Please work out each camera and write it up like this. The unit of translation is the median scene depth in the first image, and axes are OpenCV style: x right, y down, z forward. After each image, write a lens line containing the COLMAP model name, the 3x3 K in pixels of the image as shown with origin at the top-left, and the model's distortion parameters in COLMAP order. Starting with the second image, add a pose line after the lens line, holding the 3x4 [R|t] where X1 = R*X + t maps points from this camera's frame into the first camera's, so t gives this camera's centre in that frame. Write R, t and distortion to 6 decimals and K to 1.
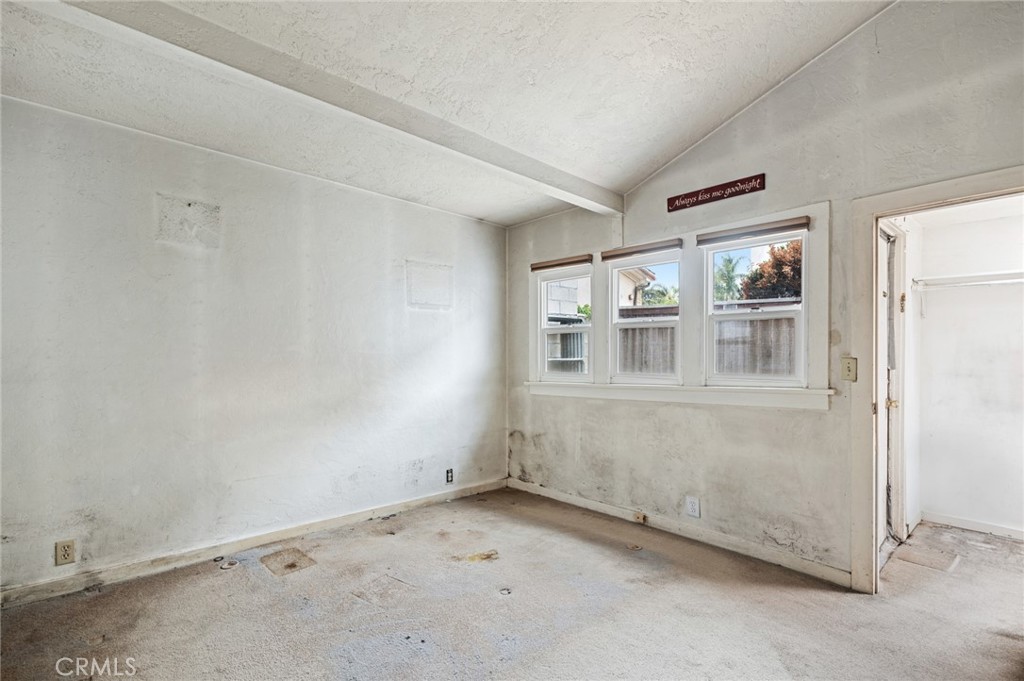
lens RADIAL K [[480.1, 0, 509.4], [0, 480.1, 350.6], [0, 0, 1]] dist [0.008387, -0.002328]
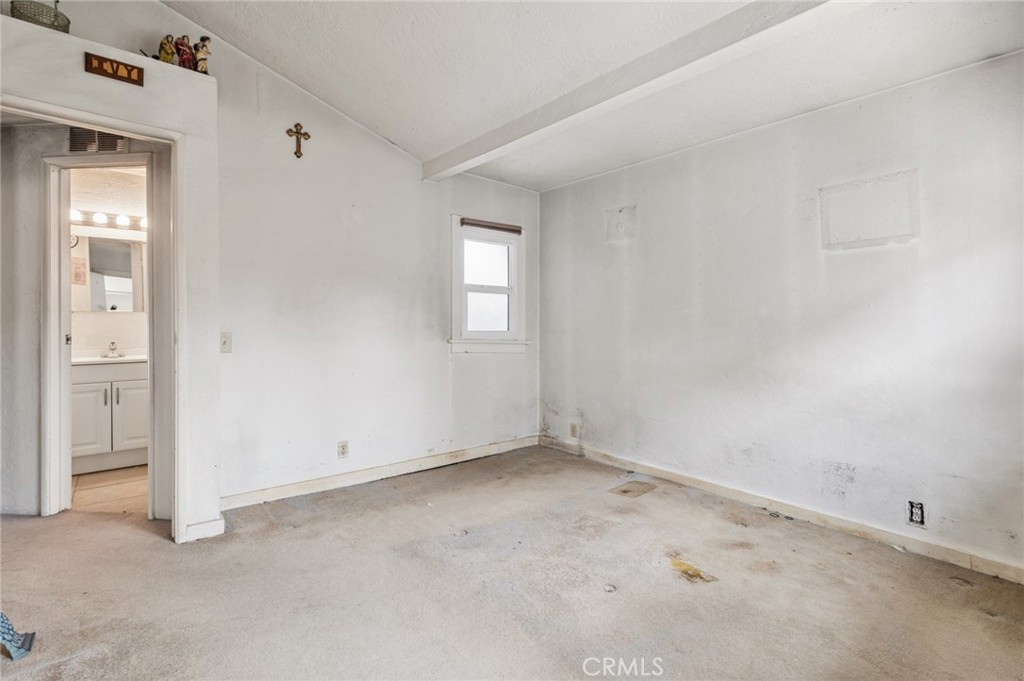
lens RADIAL K [[480.1, 0, 524.1], [0, 480.1, 322.5], [0, 0, 1]] dist [0.008387, -0.002328]
pose [[-0.038635, -0.010300, -0.999200, 0.654310], [0.003731, 0.999938, -0.010452, 0.030953], [0.999246, -0.004132, -0.038595, 0.679898]]
